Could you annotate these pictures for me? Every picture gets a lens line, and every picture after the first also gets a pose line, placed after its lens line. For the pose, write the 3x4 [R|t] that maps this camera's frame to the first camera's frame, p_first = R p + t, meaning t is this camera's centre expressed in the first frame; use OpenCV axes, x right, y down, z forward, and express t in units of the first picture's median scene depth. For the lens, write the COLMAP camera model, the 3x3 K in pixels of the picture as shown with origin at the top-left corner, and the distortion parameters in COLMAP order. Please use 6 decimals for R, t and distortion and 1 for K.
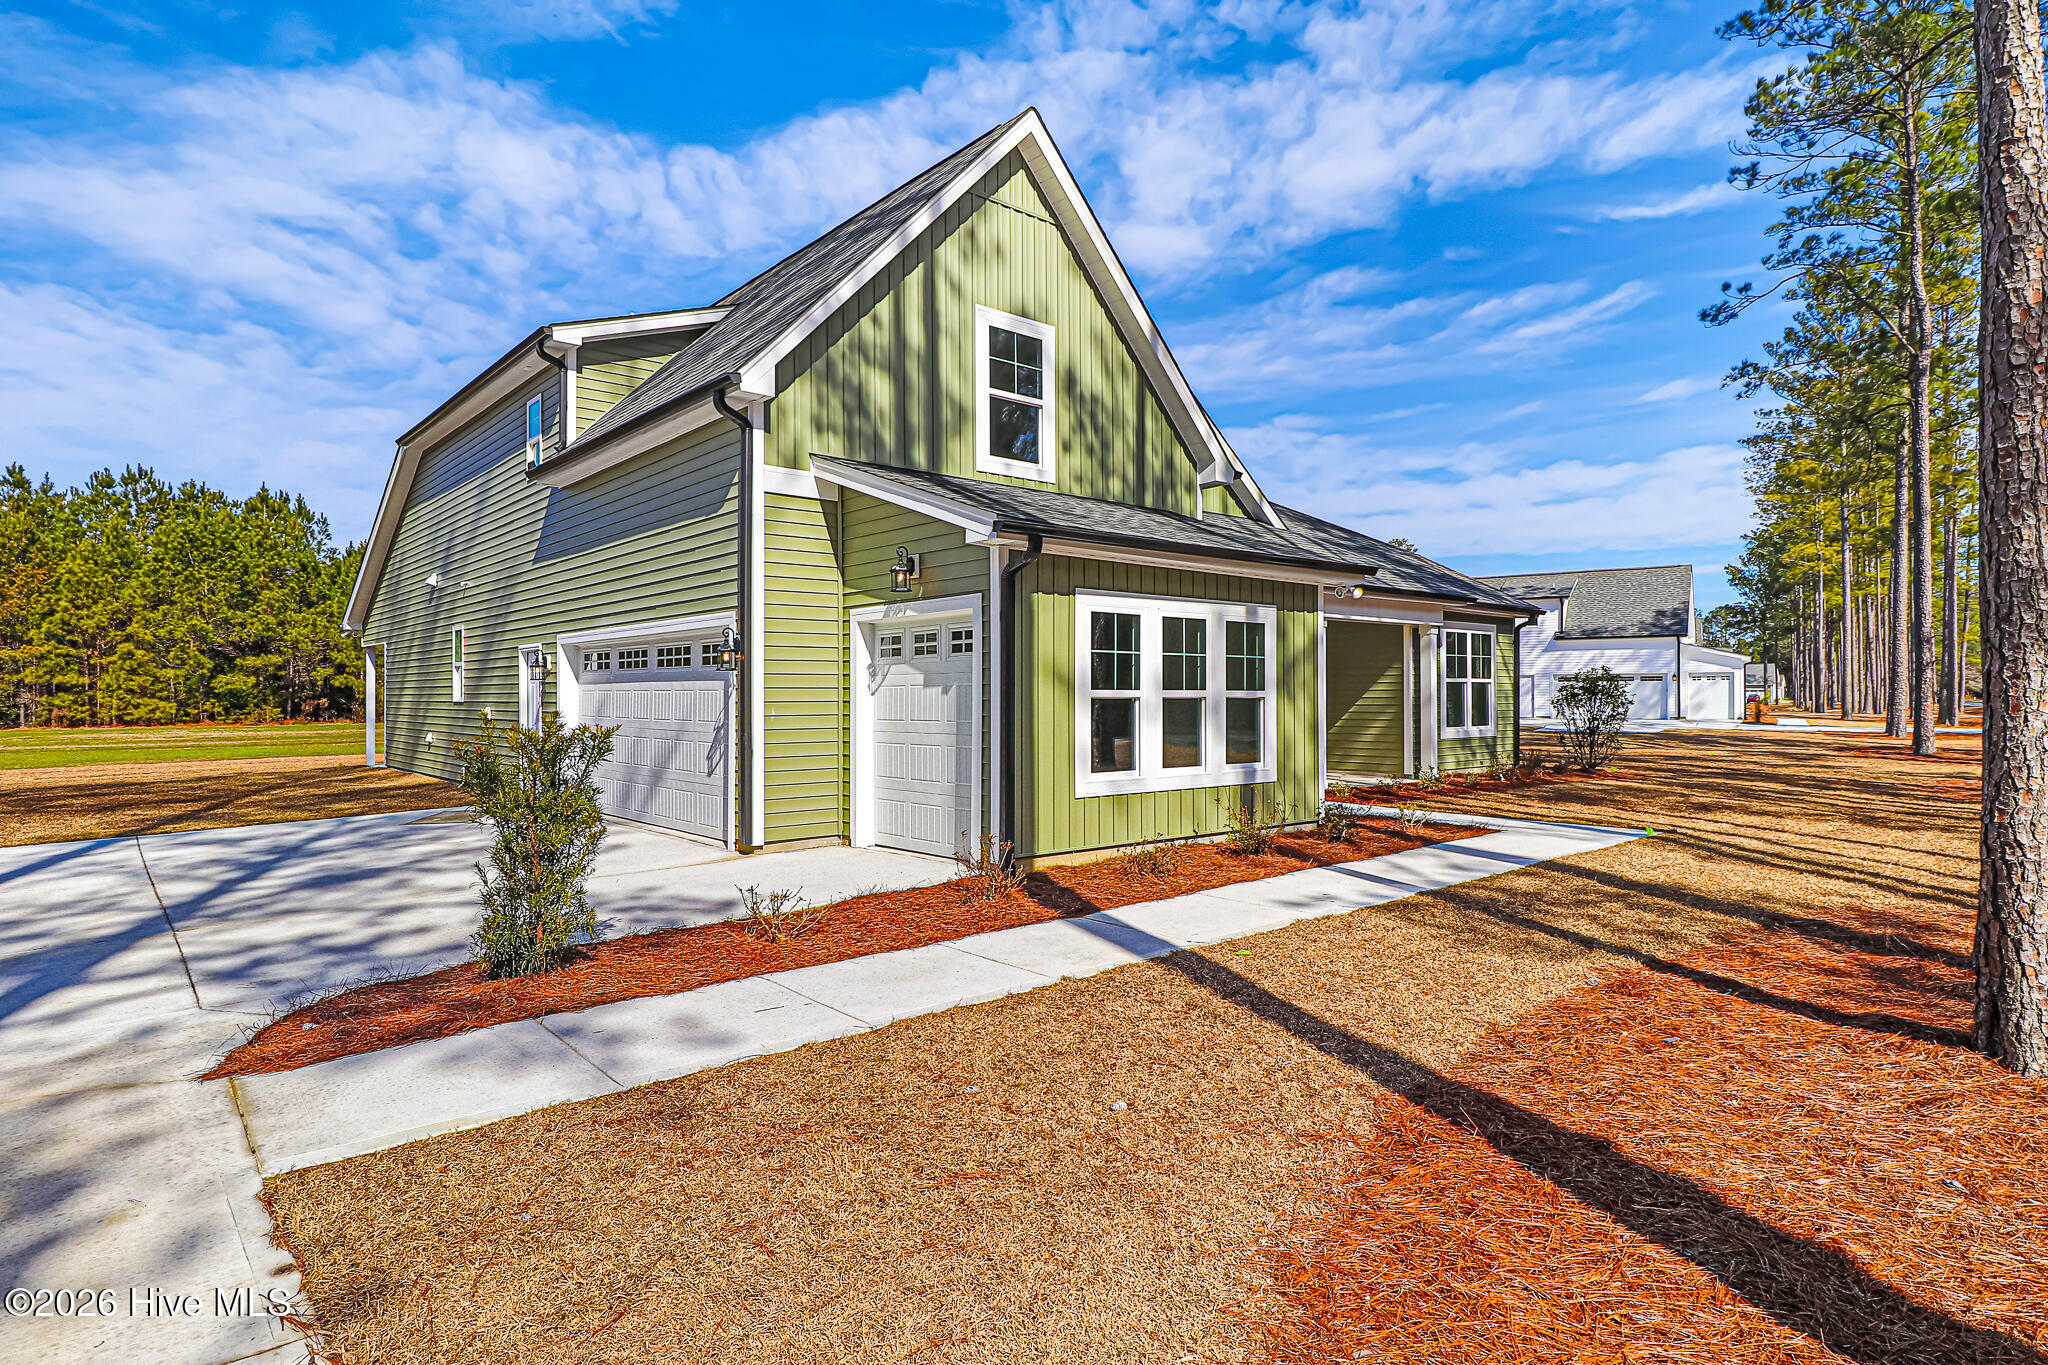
lens RADIAL K [[1077.1, 0, 1029.2], [0, 1077.1, 686.0], [0, 0, 1]] dist [0.030779, 0.000323]
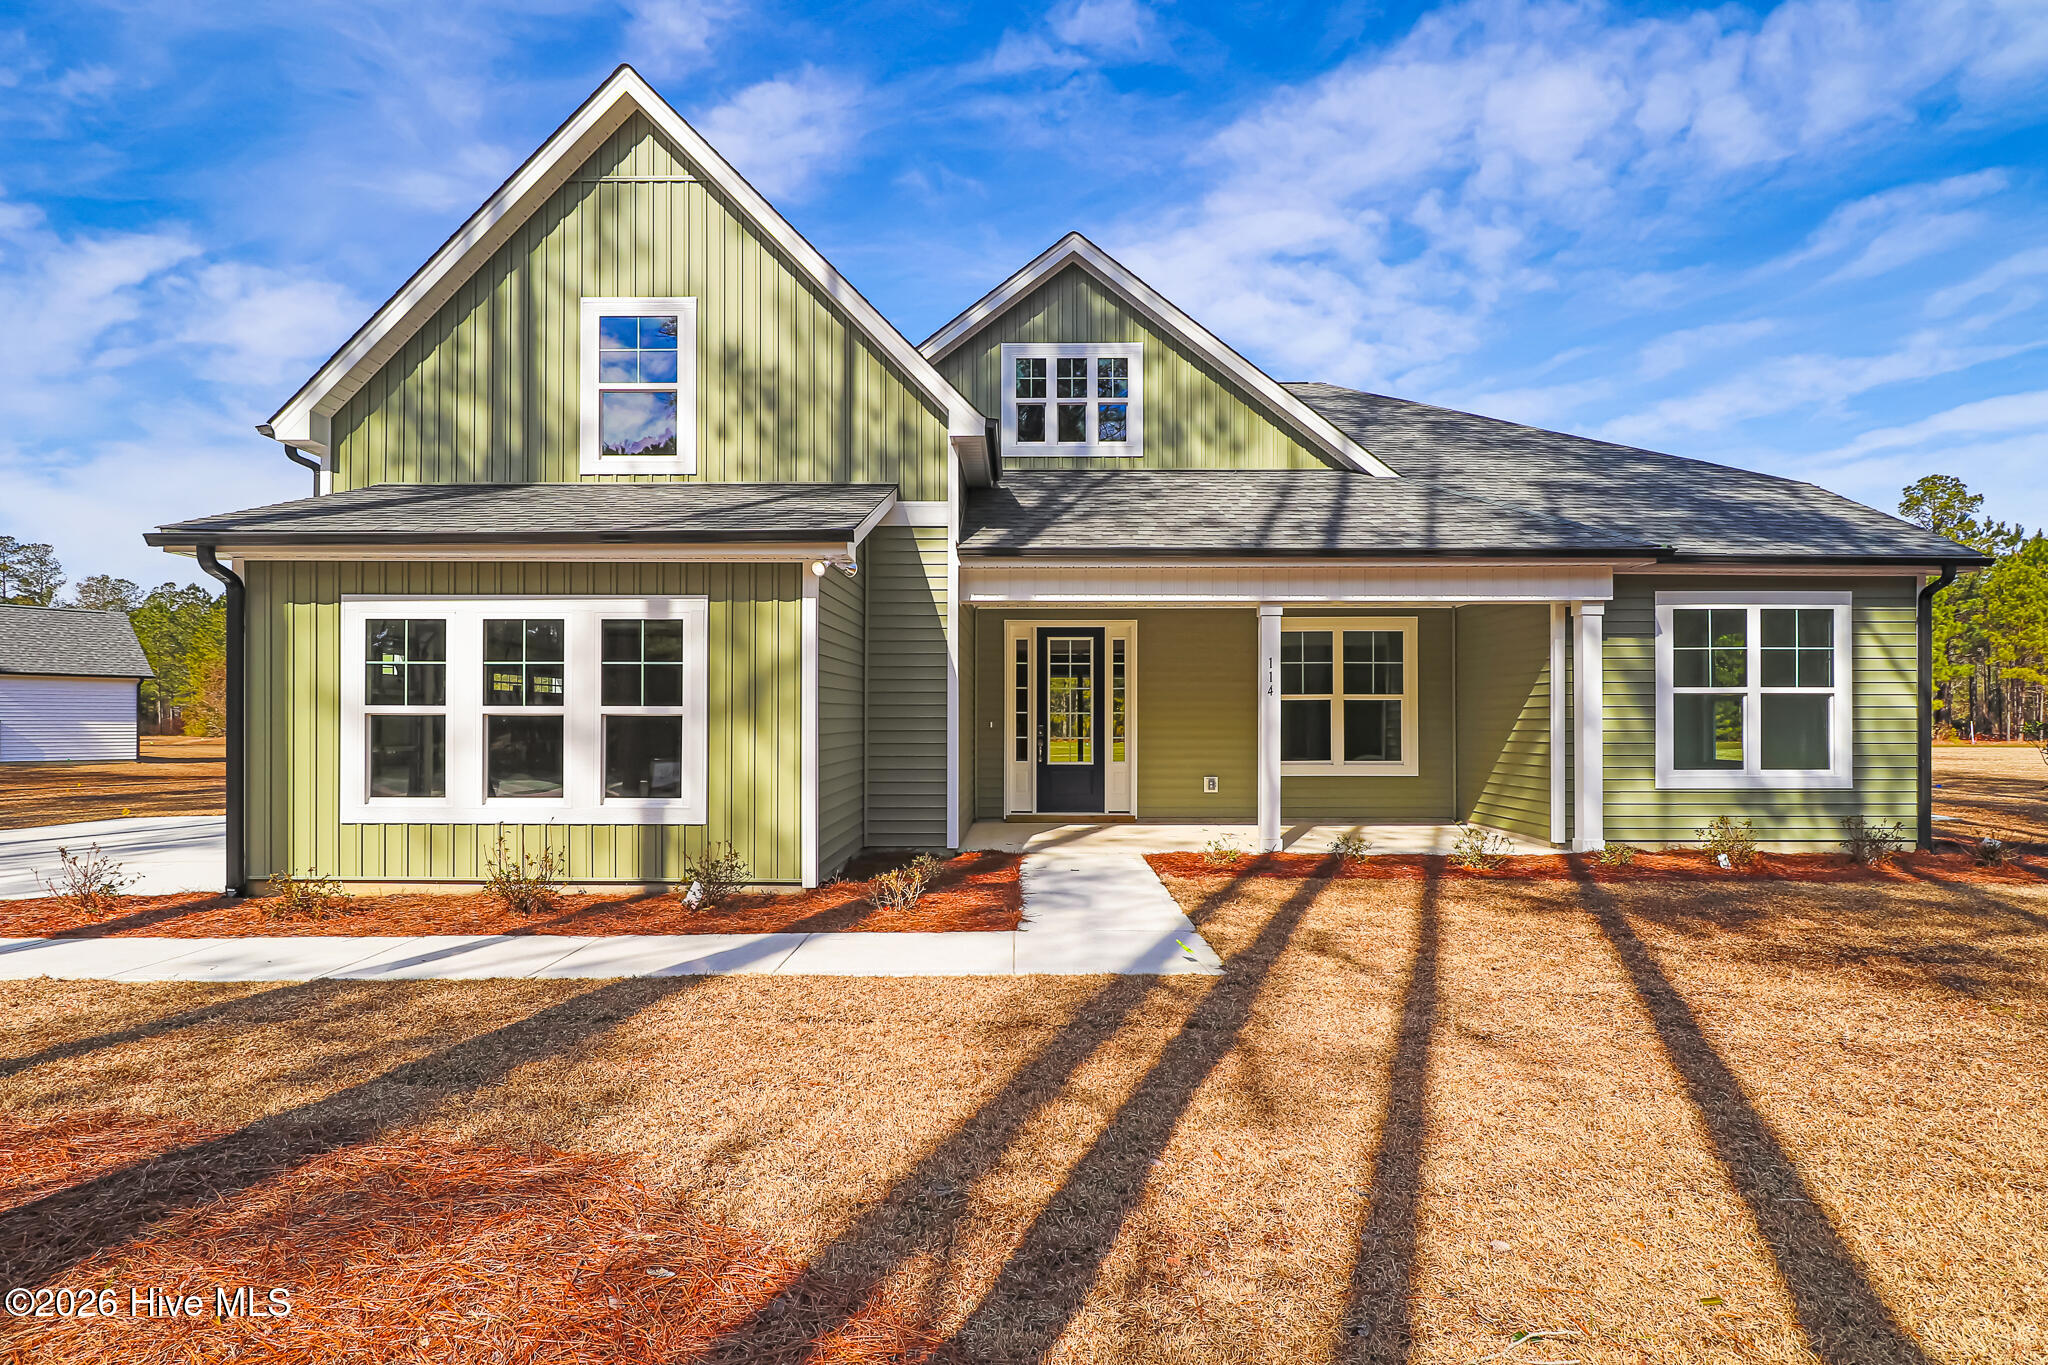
lens RADIAL K [[1077.1, 0, 1043.1], [0, 1077.1, 726.2], [0, 0, 1]] dist [0.030779, 0.000323]
pose [[0.774006, -0.007540, -0.633133, 0.924532], [0.008994, 0.999959, -0.000914, 0.022383], [0.633114, -0.004987, 0.774042, 0.567648]]
